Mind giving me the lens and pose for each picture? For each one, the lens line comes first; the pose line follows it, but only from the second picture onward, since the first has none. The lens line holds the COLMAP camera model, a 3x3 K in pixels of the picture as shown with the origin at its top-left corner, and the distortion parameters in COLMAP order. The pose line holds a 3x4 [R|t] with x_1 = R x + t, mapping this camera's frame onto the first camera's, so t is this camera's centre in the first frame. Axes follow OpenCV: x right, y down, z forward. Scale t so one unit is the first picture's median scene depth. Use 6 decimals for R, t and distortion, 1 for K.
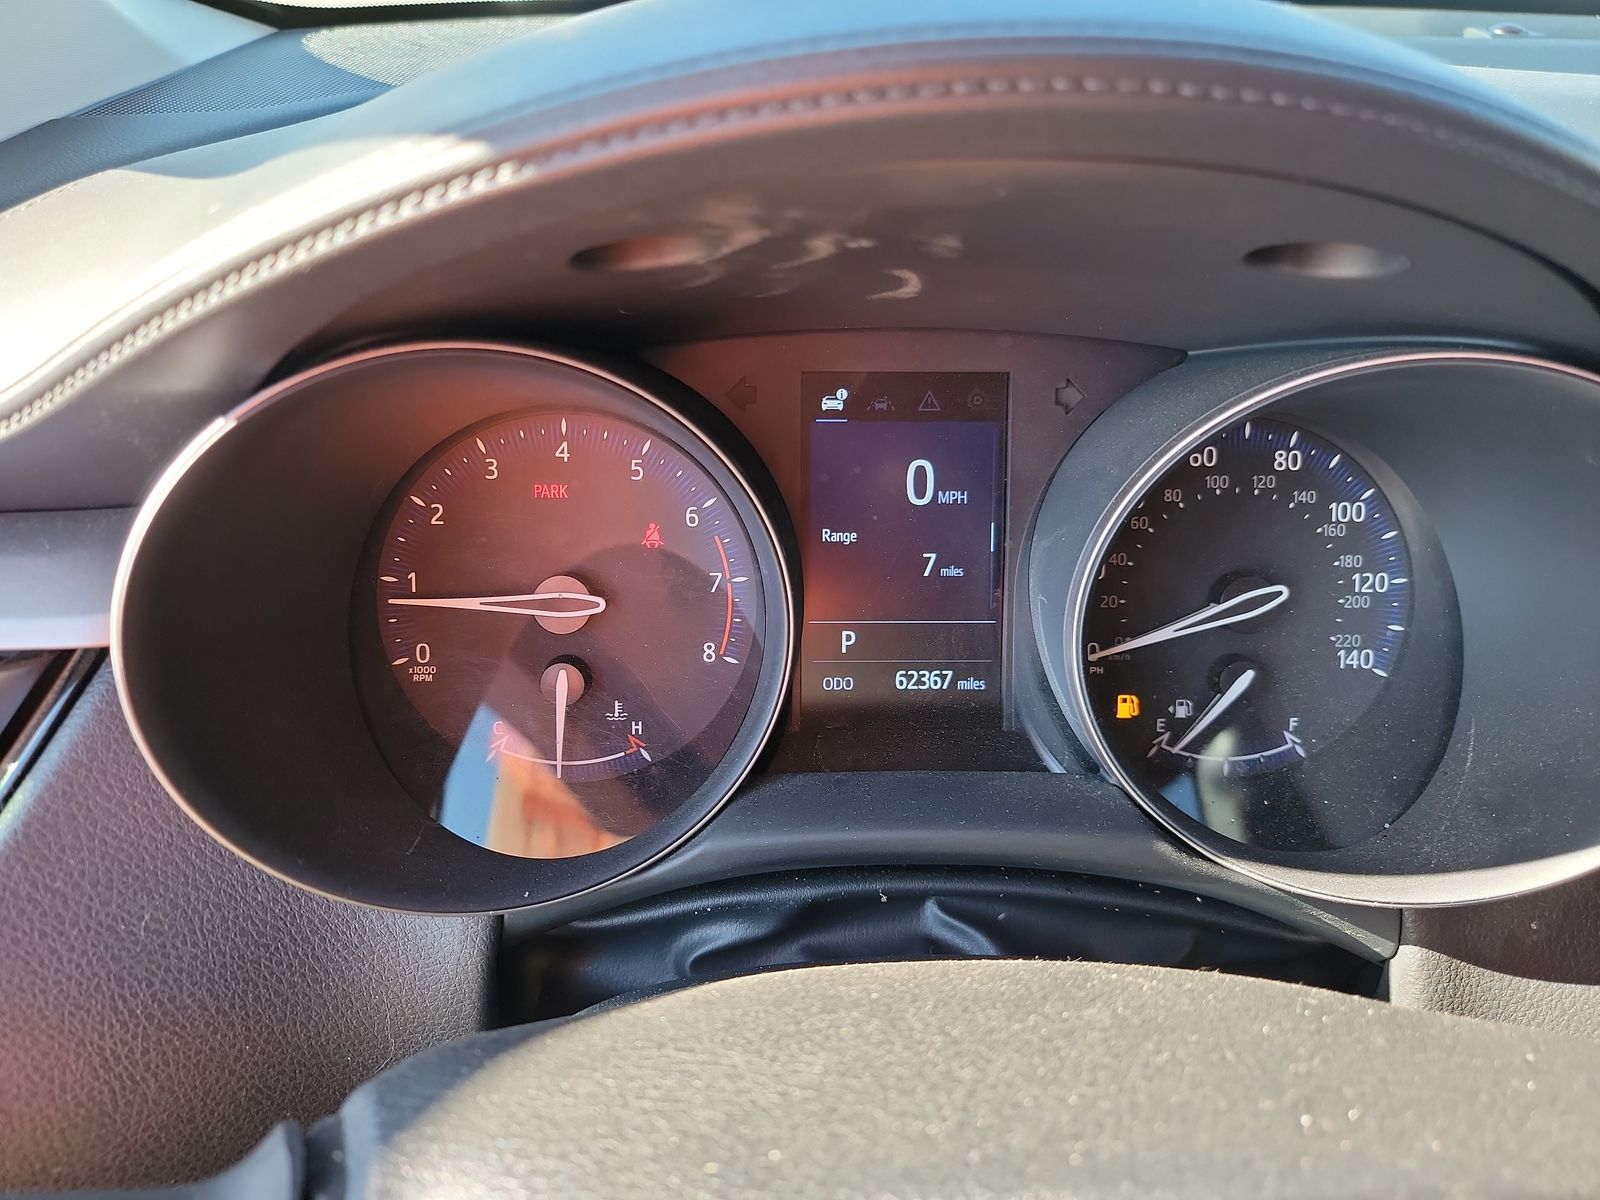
lens RADIAL K [[1129.8, 0, 793.3], [0, 1129.8, 589.9], [0, 0, 1]] dist [0.025863, -0.013099]
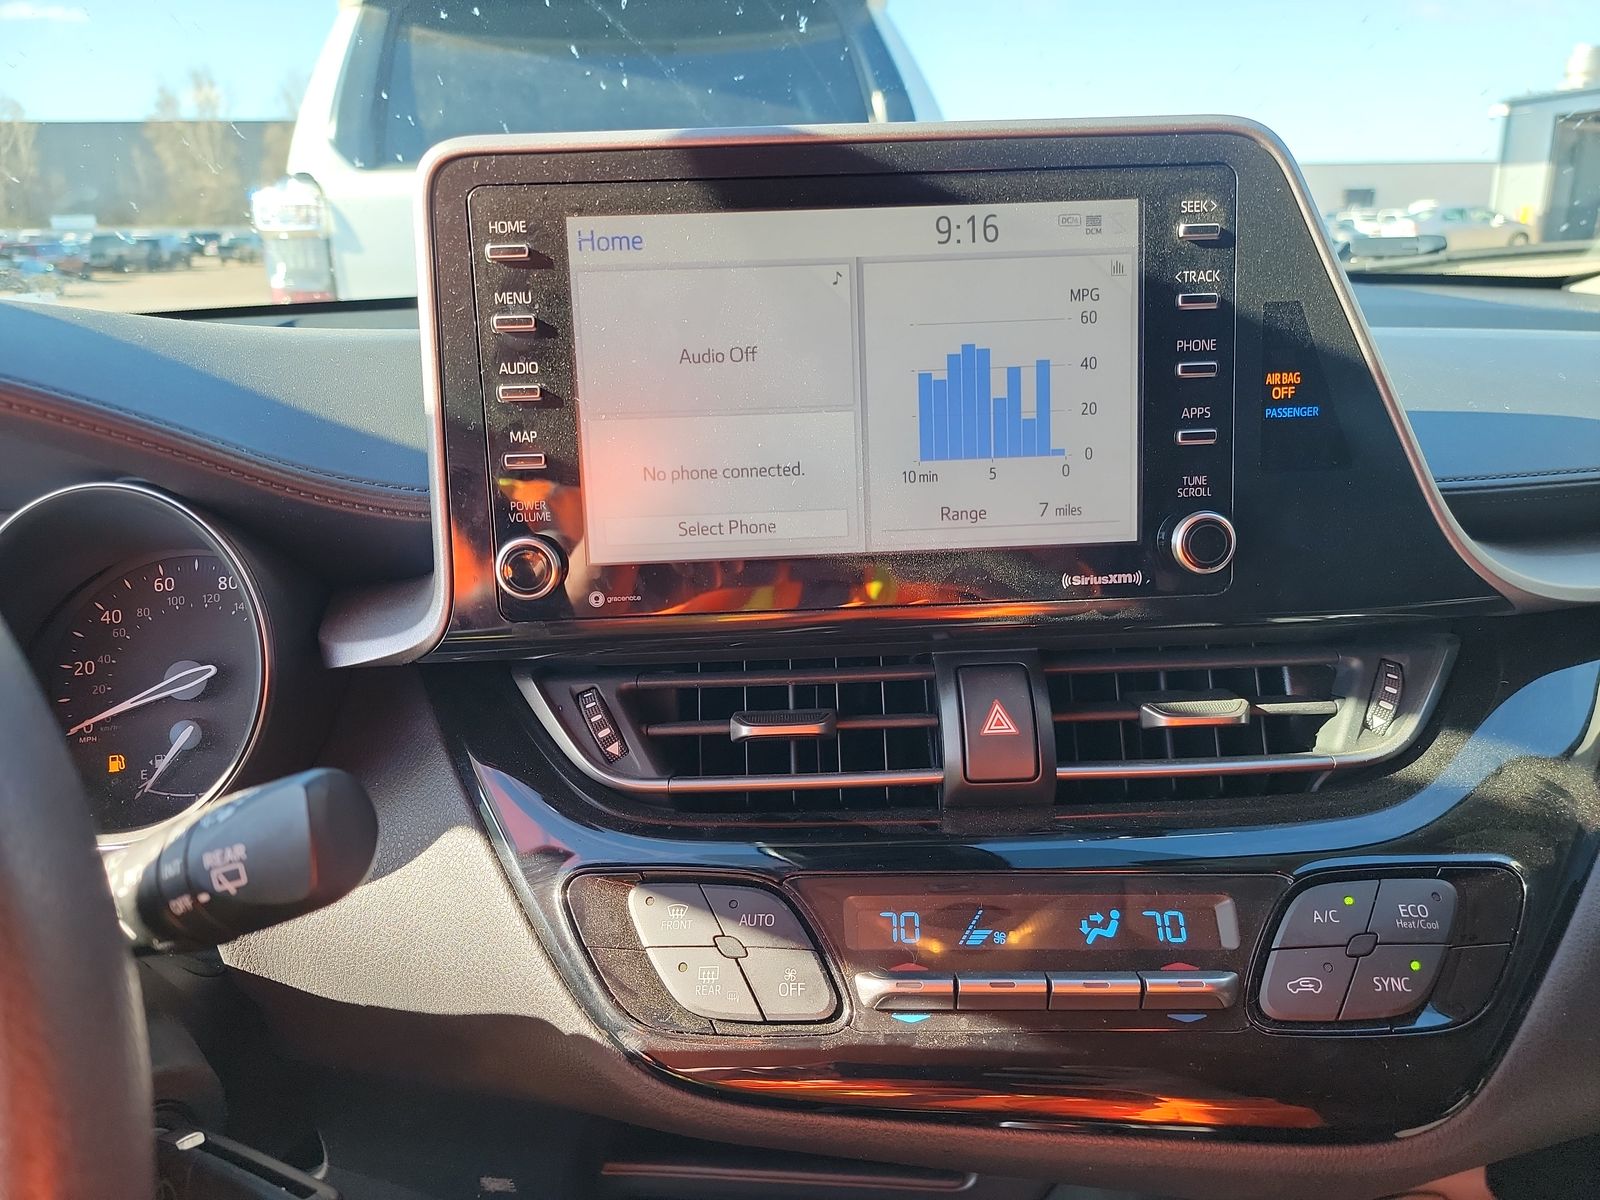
lens RADIAL K [[1129.8, 0, 813.1], [0, 1129.8, 605.4], [0, 0, 1]] dist [0.025863, -0.013099]
pose [[0.991385, -0.081582, 0.102472, 1.051612], [0.102735, 0.969626, -0.221971, 0.324545], [-0.081251, 0.230586, 0.969654, -0.491797]]
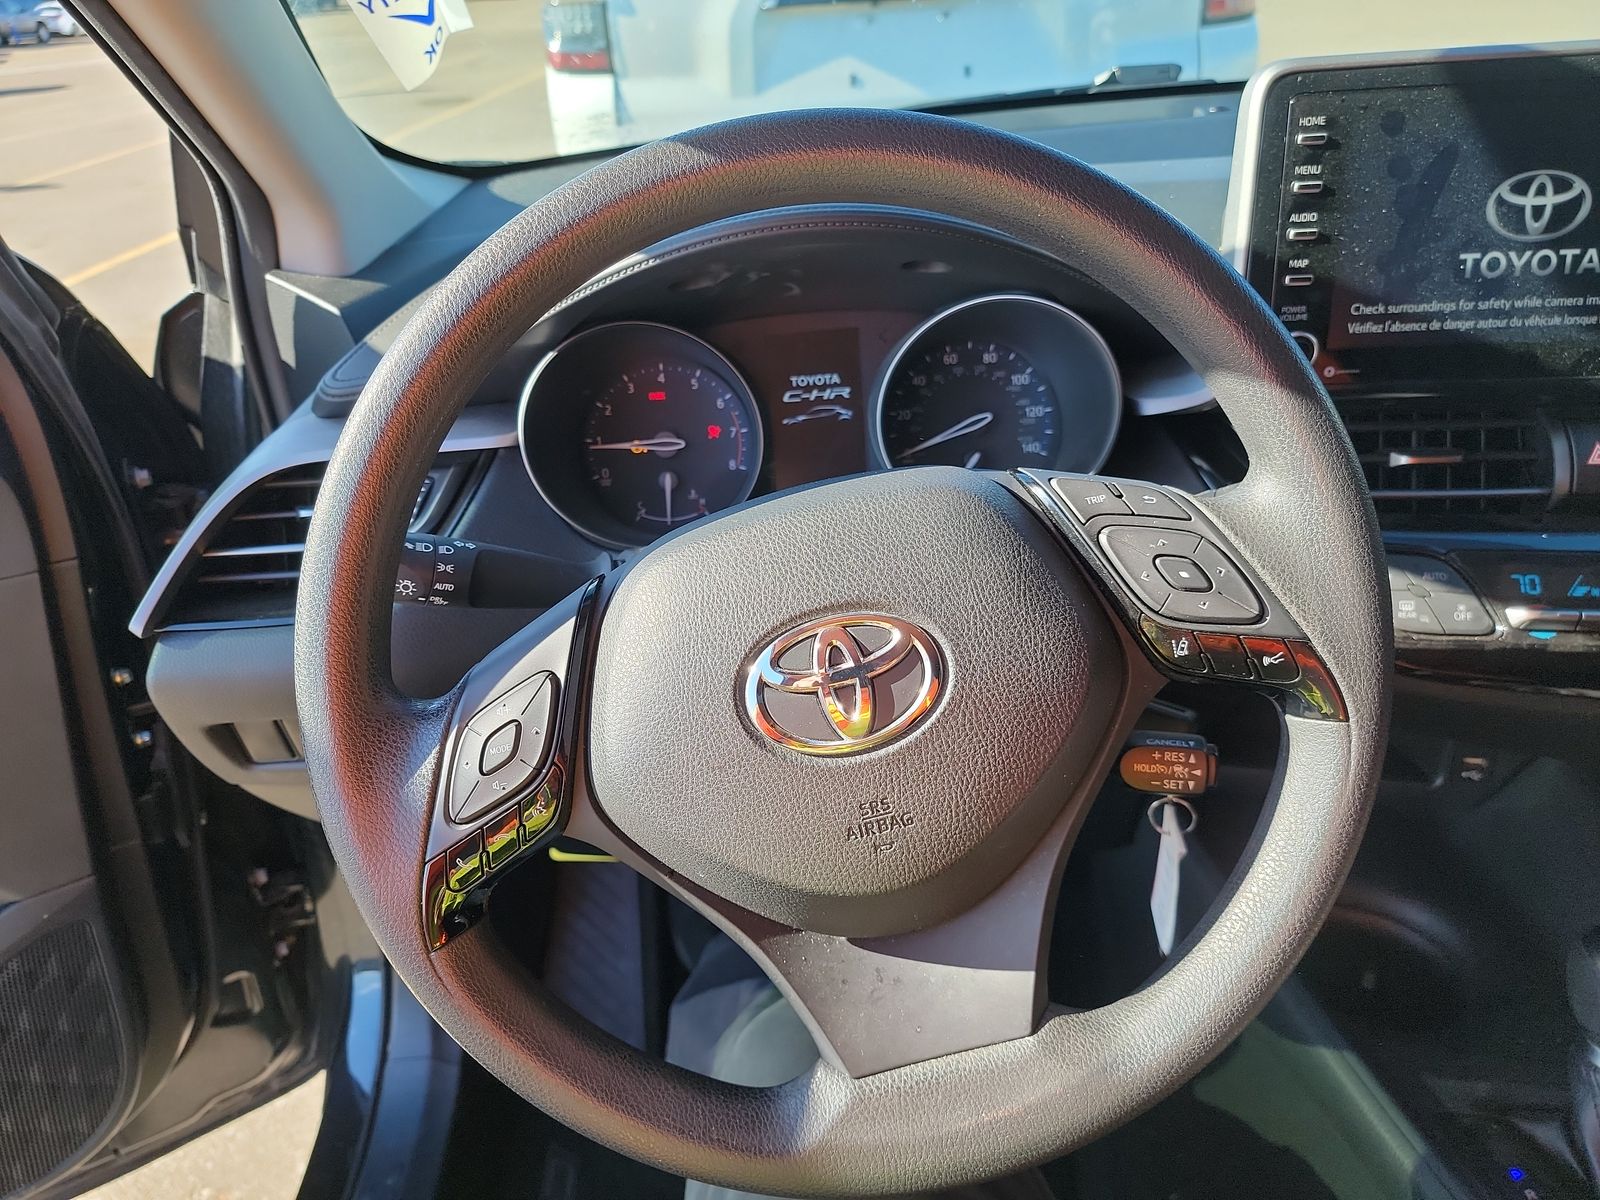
lens RADIAL K [[1129.8, 0, 802.9], [0, 1129.8, 596.0], [0, 0, 1]] dist [0.025863, -0.013099]
pose [[0.996460, -0.068650, -0.048517, 0.153492], [0.067062, 0.997181, -0.033645, 0.399069], [0.050690, 0.030273, 0.998256, -1.200012]]
